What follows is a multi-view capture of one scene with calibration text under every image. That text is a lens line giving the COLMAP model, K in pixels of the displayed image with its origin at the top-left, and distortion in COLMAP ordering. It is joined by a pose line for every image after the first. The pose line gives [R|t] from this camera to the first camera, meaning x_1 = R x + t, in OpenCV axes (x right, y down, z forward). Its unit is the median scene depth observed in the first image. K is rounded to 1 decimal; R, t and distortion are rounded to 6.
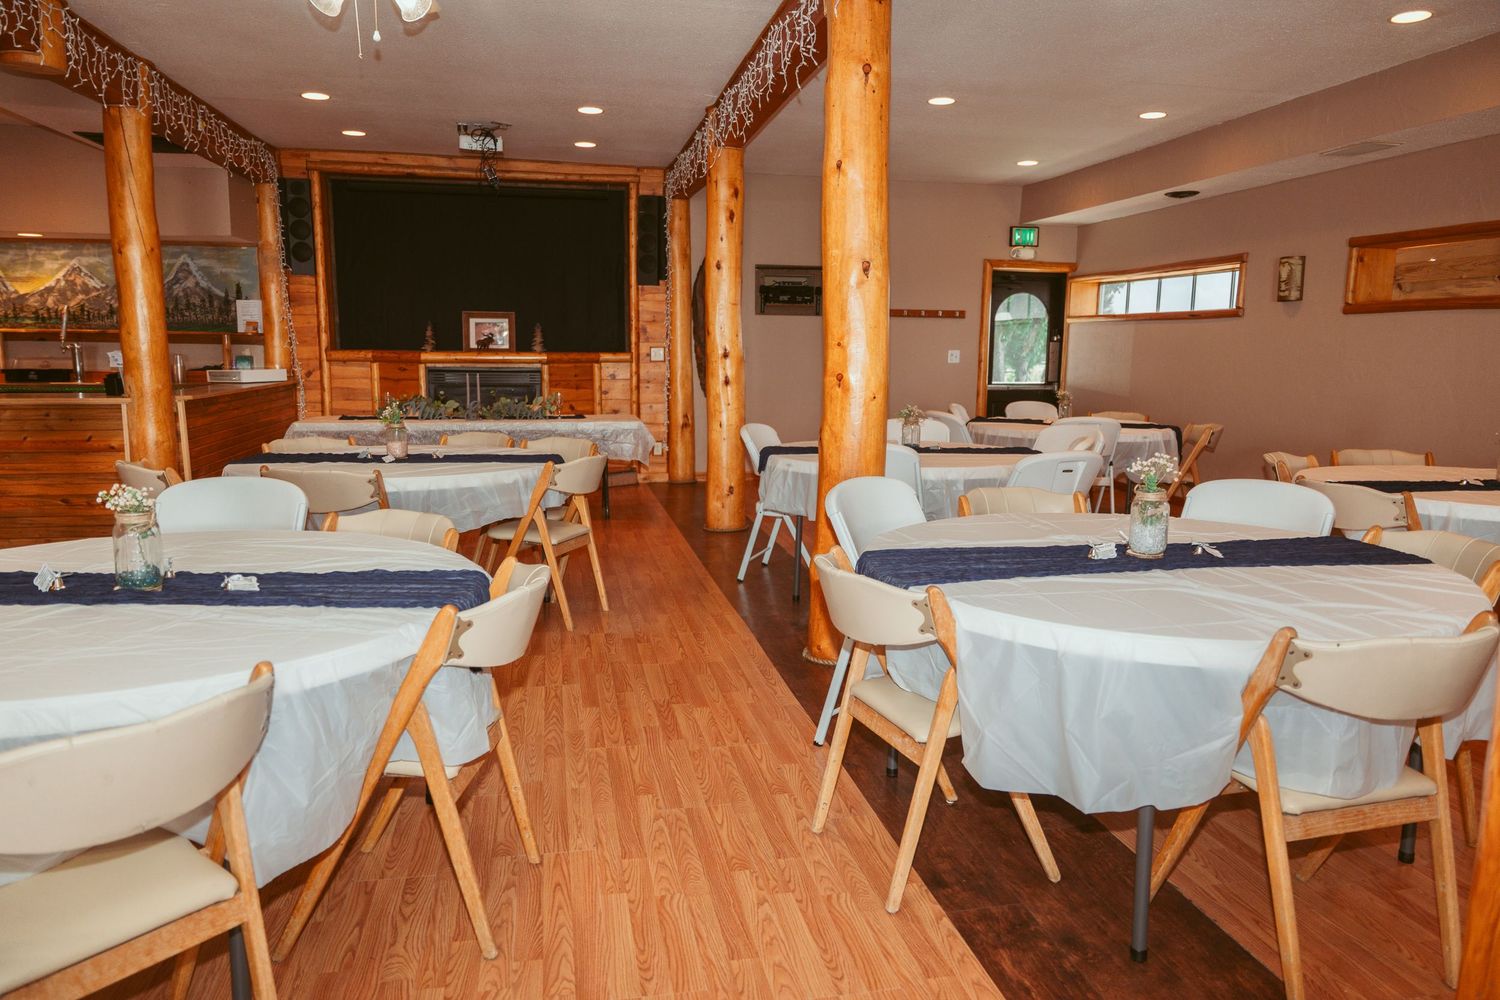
lens RADIAL K [[1072.3, 0, 750.0], [0, 1072.3, 500.0], [0, 0, 1]] dist [-0.003450, -0.002035]
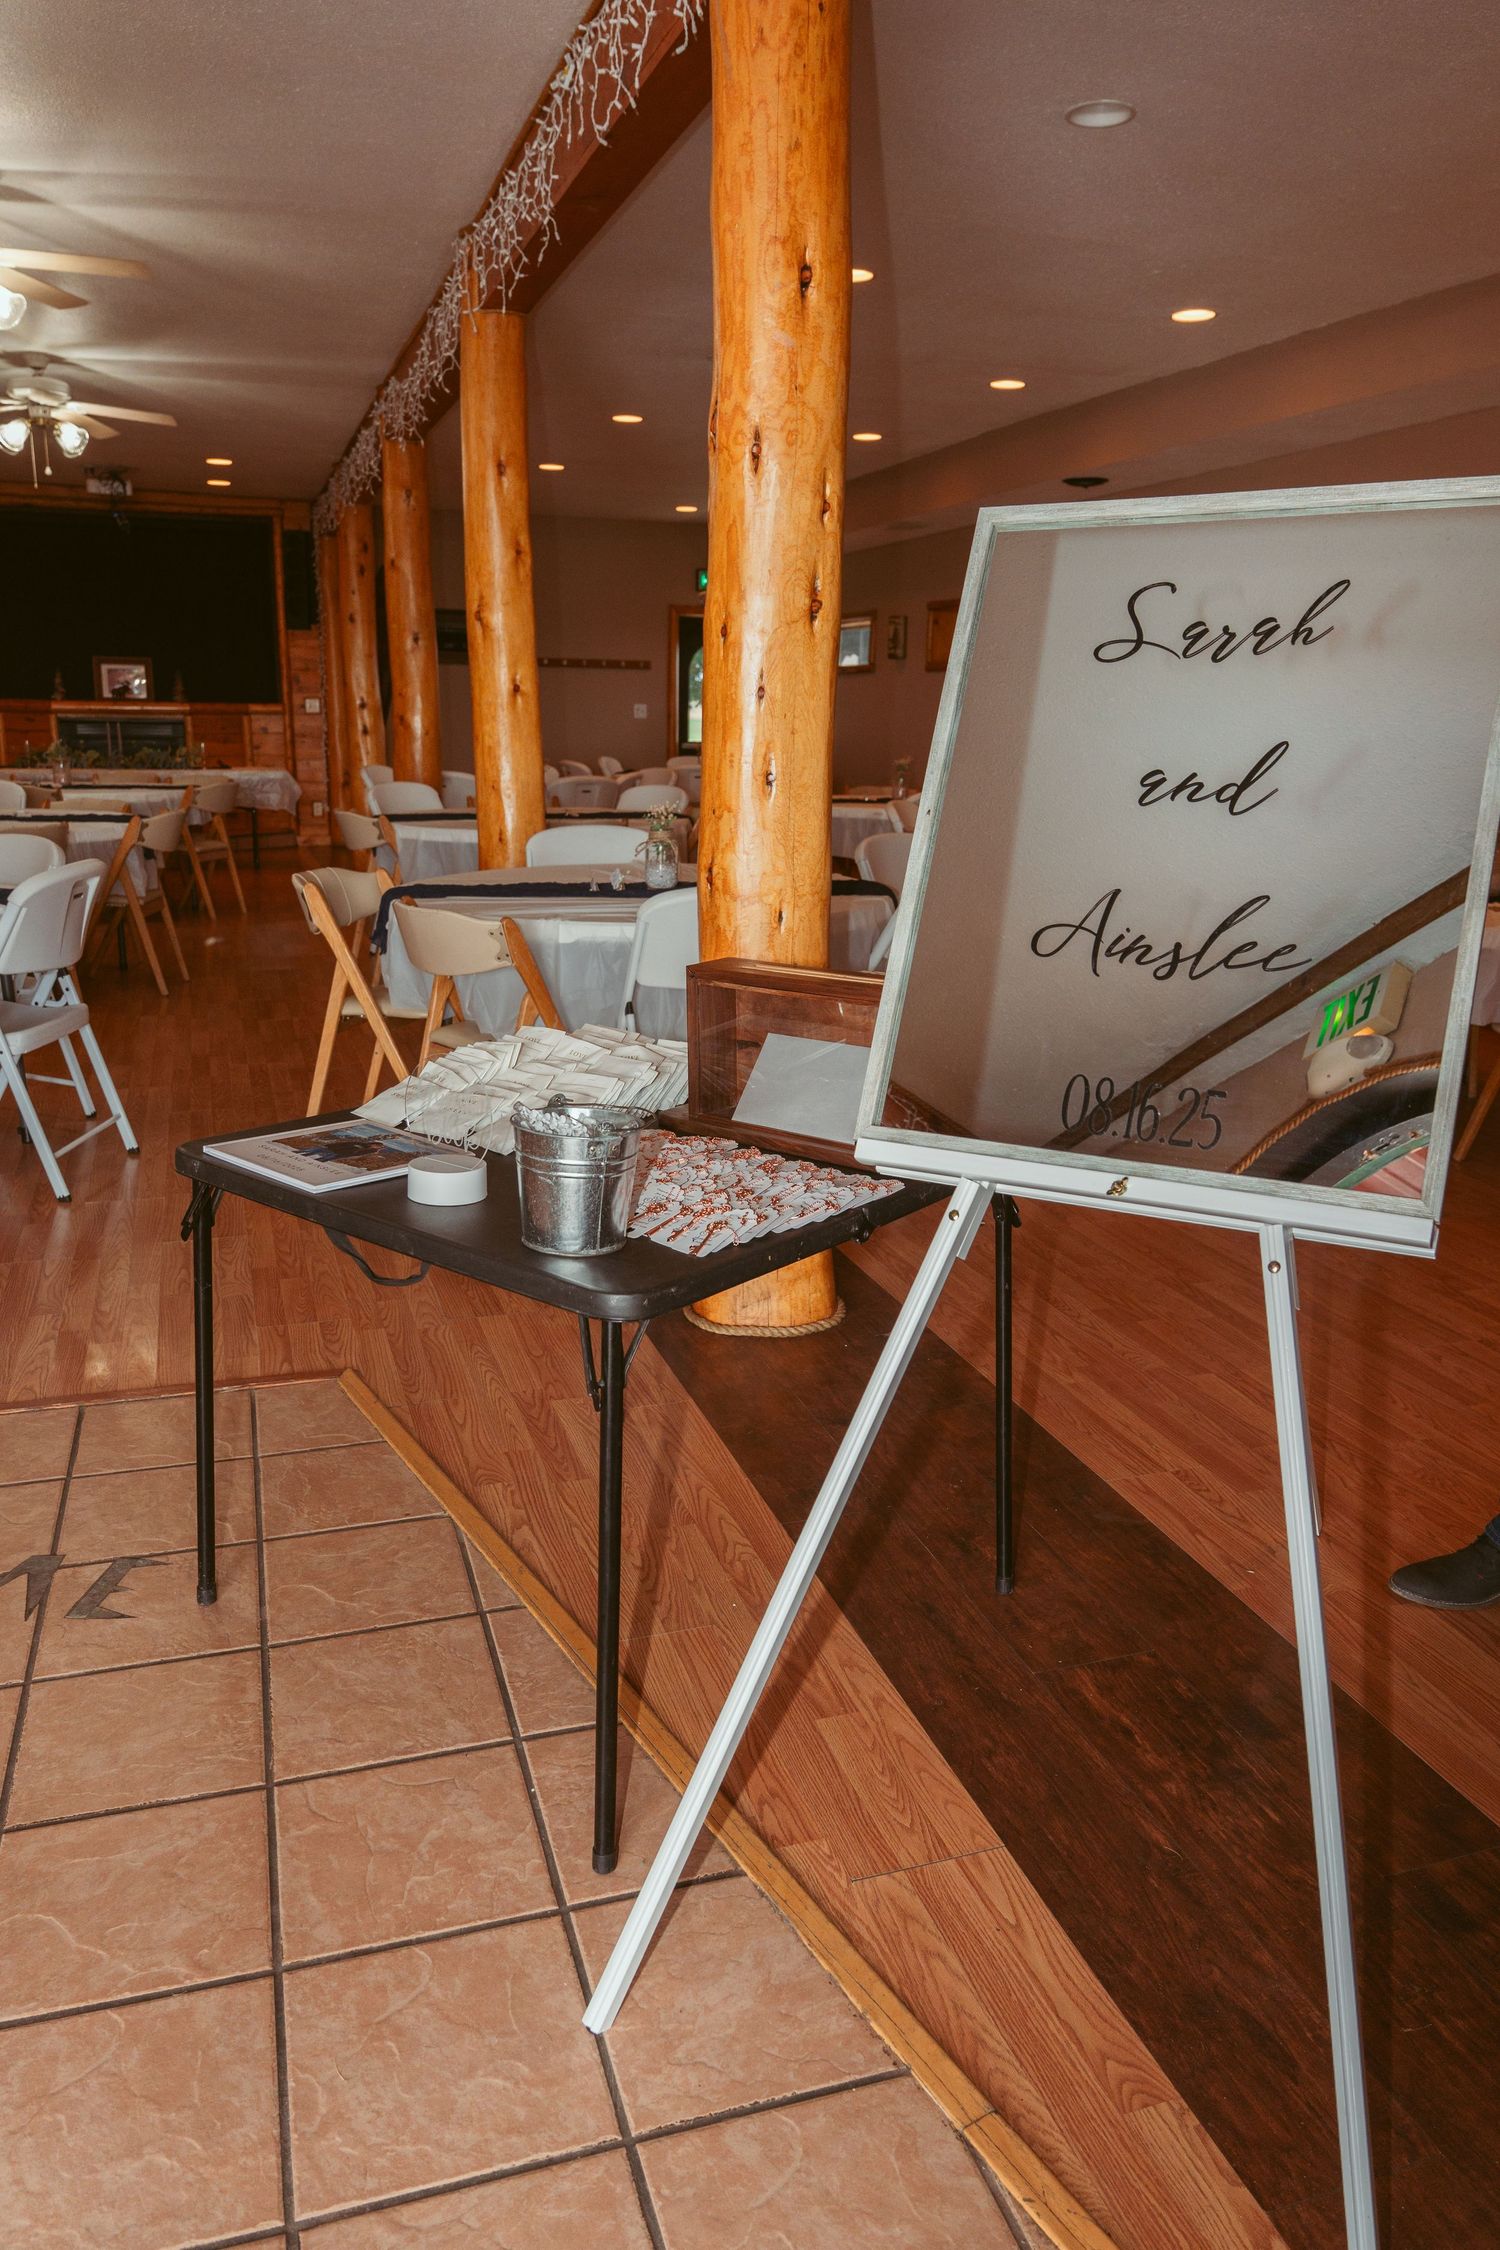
lens RADIAL K [[1608.5, 0, 750.0], [0, 1608.5, 1125.0], [0, 0, 1]] dist [-0.003450, -0.002035]
pose [[0.990895, -0.026191, 0.132063, 0.103681], [0.010992, 0.993359, 0.114532, 0.075513], [-0.134185, -0.112037, 0.984602, -0.504211]]
